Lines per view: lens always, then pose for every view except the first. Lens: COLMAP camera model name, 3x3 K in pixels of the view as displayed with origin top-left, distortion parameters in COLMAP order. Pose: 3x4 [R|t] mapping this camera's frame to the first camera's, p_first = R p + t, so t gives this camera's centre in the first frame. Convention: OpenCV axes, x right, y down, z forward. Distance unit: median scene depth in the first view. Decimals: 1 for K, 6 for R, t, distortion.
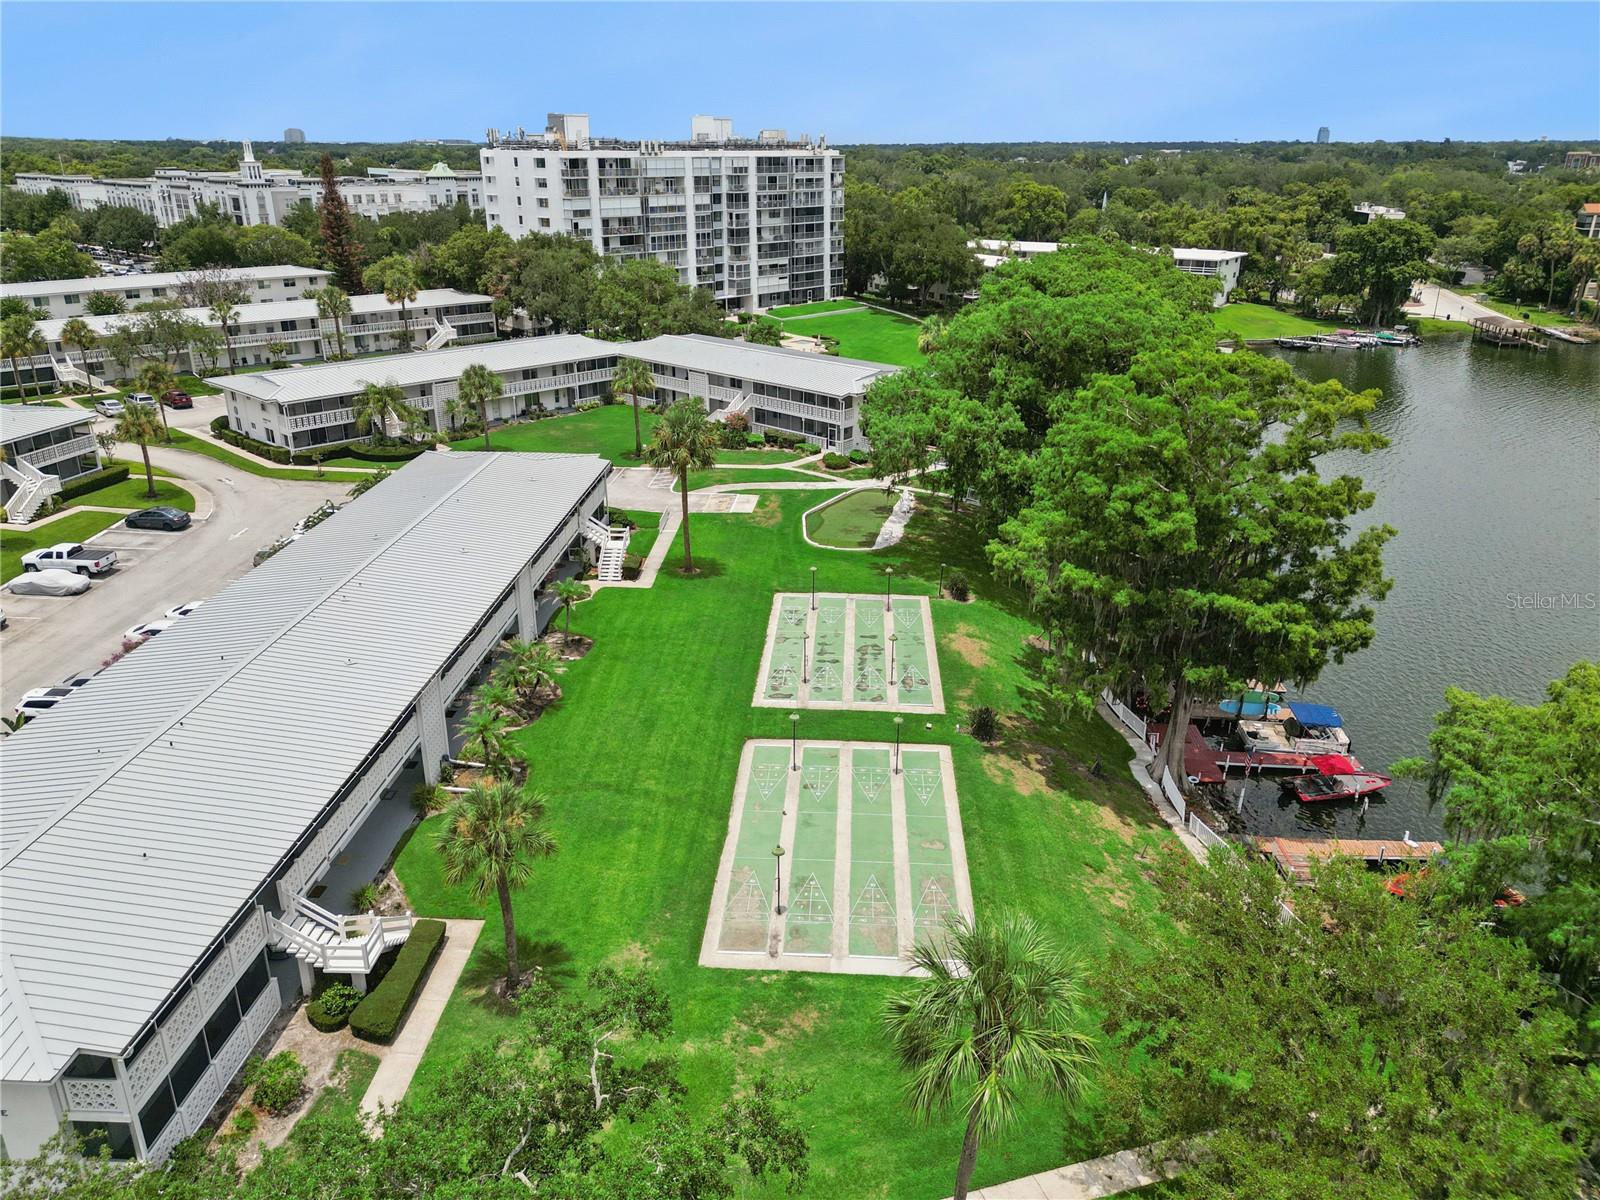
lens RADIAL K [[1147.5, 0, 788.9], [0, 1147.5, 594.9], [0, 0, 1]] dist [0.051719, -0.035287]
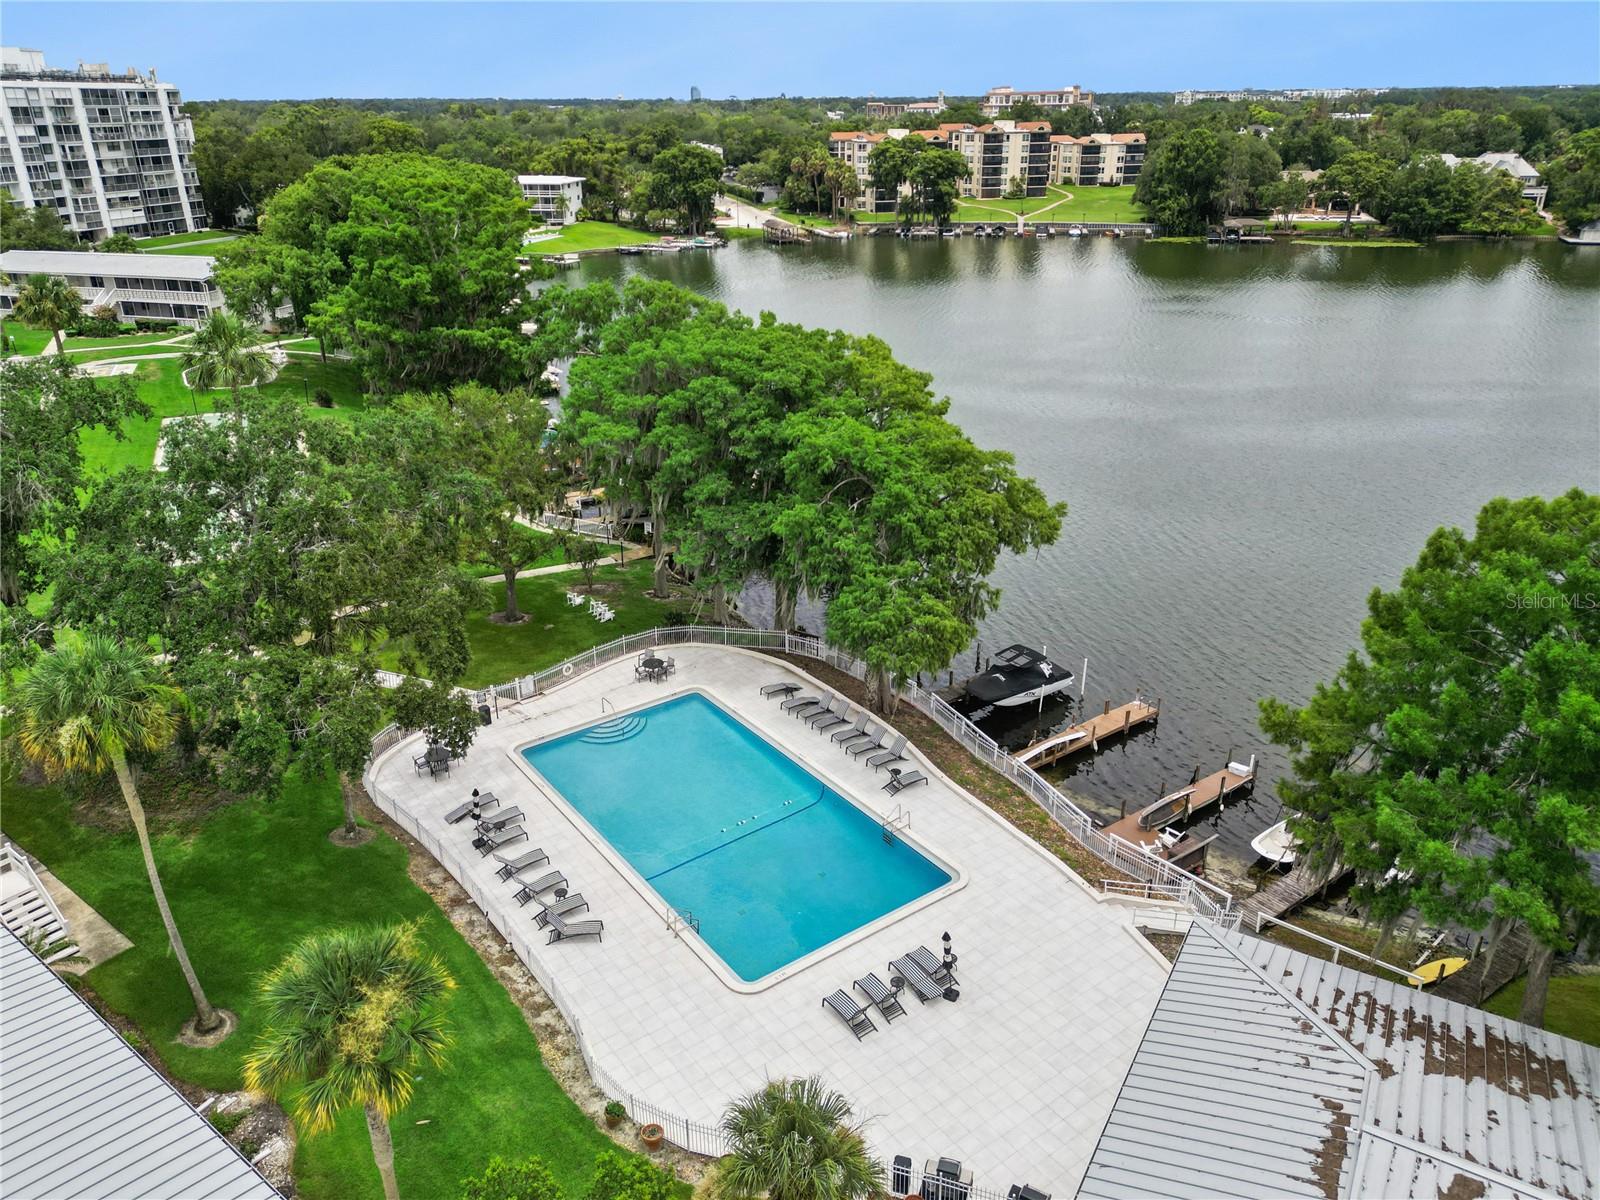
lens RADIAL K [[1147.5, 0, 776.1], [0, 1147.5, 589.5], [0, 0, 1]] dist [0.051719, -0.035287]
pose [[0.890955, -0.186476, 0.414037, 0.008909], [0.174820, 0.982369, 0.066253, 0.079138], [-0.419092, 0.013353, 0.907846, -0.151249]]
